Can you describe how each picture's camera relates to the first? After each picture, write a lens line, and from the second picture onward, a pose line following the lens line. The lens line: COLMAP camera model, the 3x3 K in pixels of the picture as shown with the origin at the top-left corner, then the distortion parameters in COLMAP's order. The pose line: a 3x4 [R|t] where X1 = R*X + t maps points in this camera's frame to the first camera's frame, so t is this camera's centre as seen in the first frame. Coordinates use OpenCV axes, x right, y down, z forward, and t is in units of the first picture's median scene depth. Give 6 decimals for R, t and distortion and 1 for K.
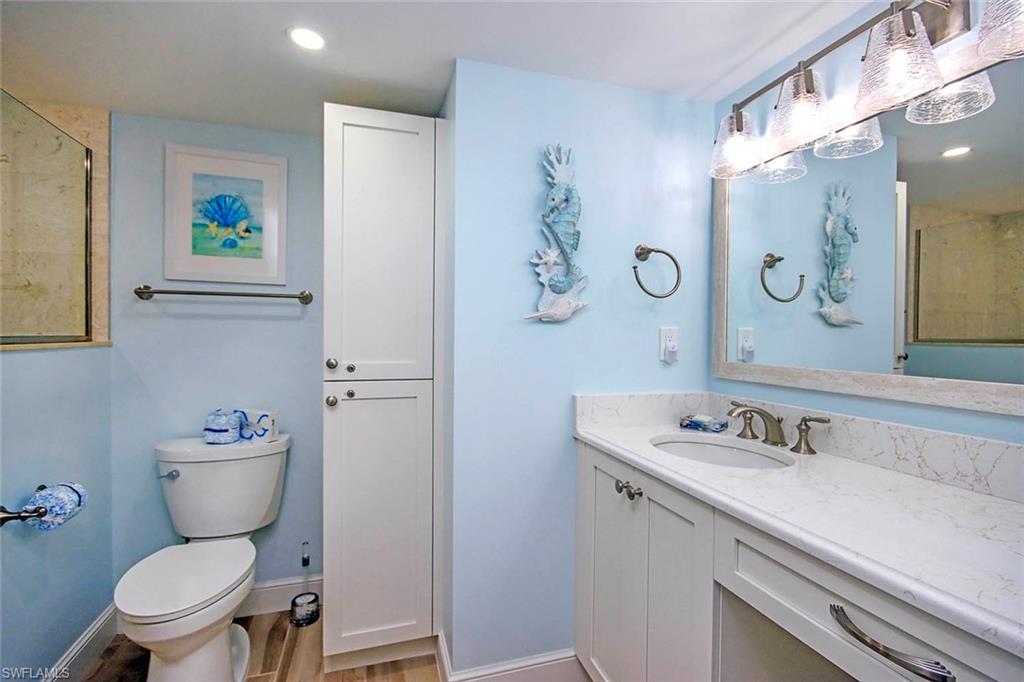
lens RADIAL K [[470.8, 0, 507.8], [0, 470.8, 337.4], [0, 0, 1]] dist [0.014843, -0.015021]
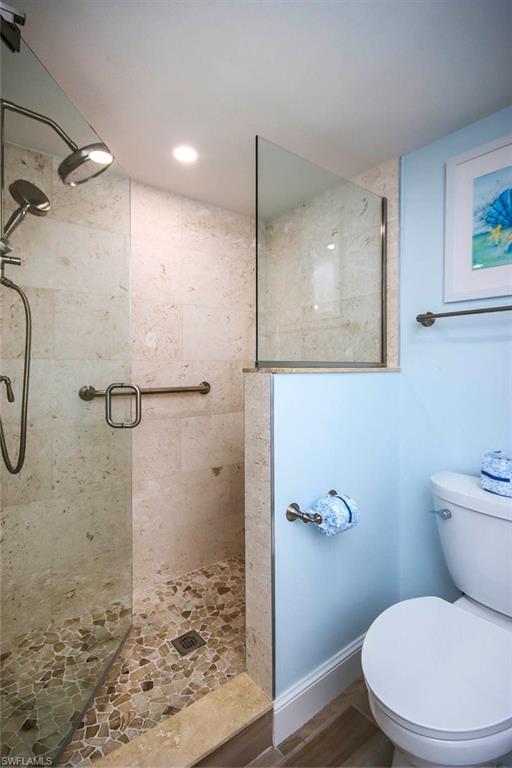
lens RADIAL K [[353.1, 0, 254.3], [0, 353.1, 371.2], [0, 0, 1]] dist [0.014843, -0.015021]
pose [[0.334548, 0.001692, -0.942377, -0.186841], [-0.001307, 0.999998, 0.001332, 0.016618], [0.942378, 0.000786, 0.334550, 0.416446]]
